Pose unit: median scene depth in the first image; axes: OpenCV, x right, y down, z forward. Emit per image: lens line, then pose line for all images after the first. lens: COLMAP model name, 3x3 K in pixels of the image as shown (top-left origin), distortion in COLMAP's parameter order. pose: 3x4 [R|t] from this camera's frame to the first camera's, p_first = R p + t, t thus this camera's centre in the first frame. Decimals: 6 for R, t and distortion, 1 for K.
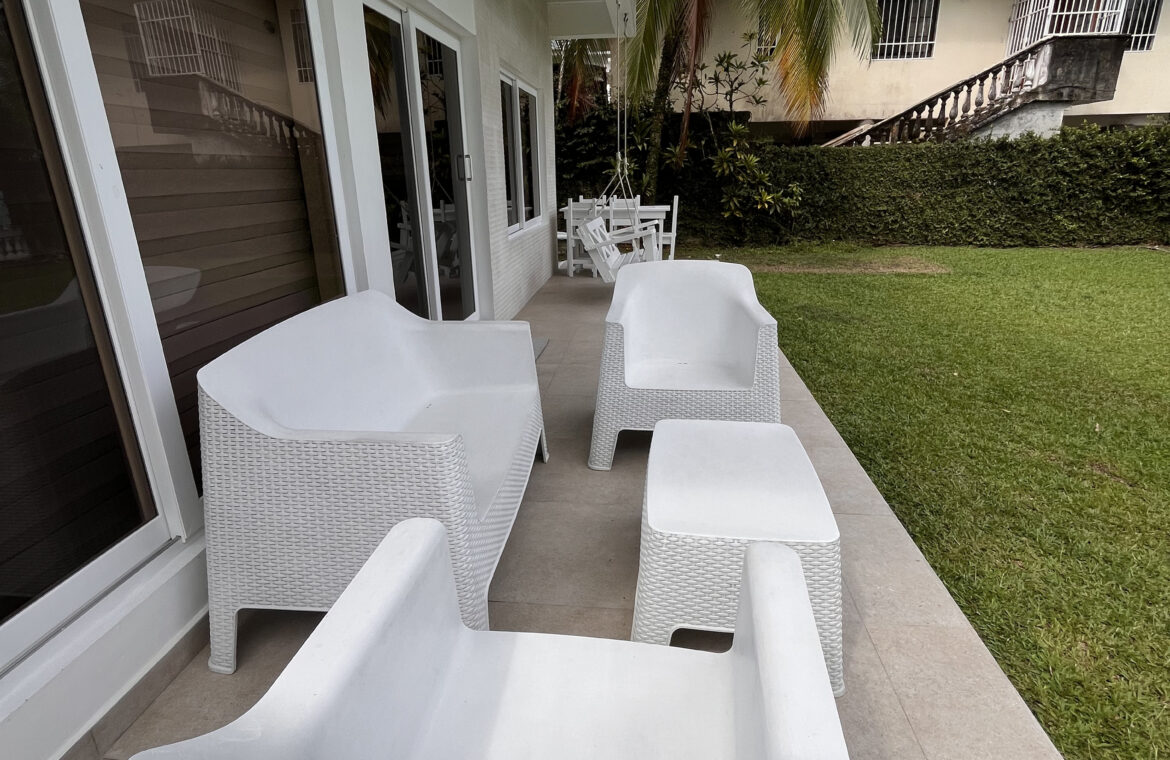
lens RADIAL K [[637.6, 0, 581.8], [0, 637.6, 386.7], [0, 0, 1]] dist [-0.017471, 0.000422]
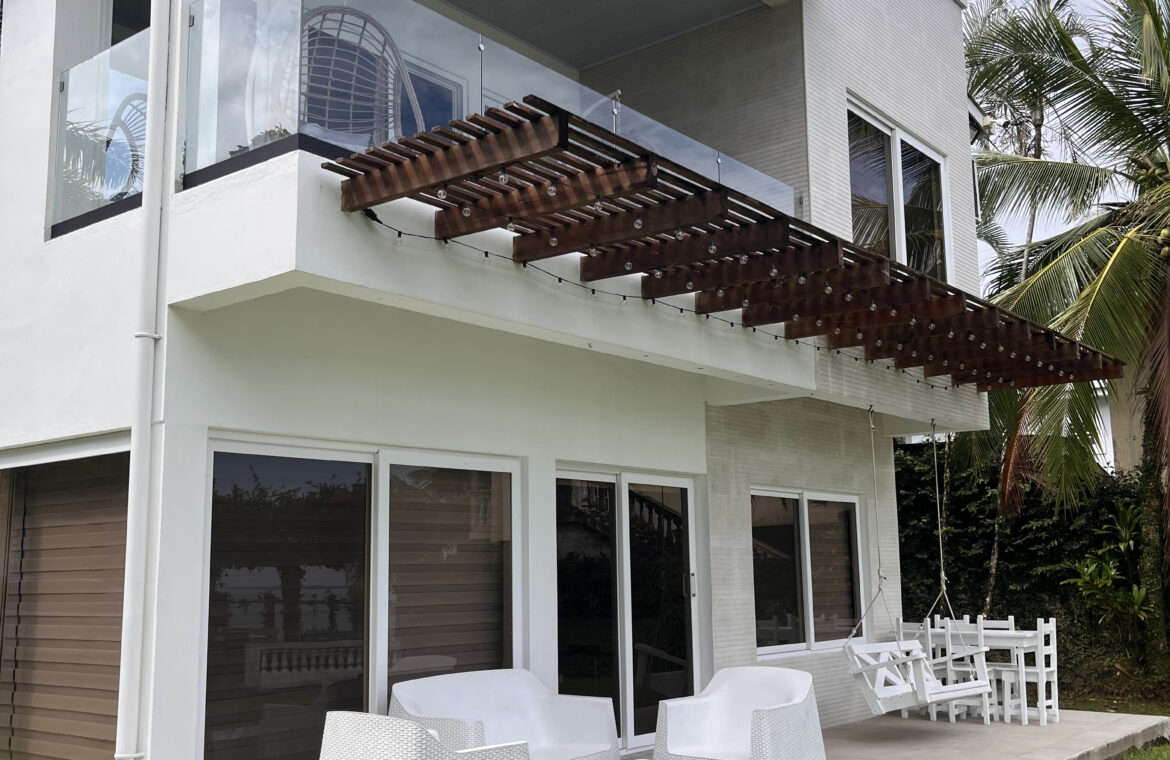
lens RADIAL K [[1193.6, 0, 584.6], [0, 1193.6, 381.6], [0, 0, 1]] dist [0.011914, 0.000000]
pose [[0.861570, -0.075651, -0.501971, 0.239283], [-0.166040, 0.892447, -0.419486, 0.078106], [0.479717, 0.444763, 0.756345, -0.264322]]
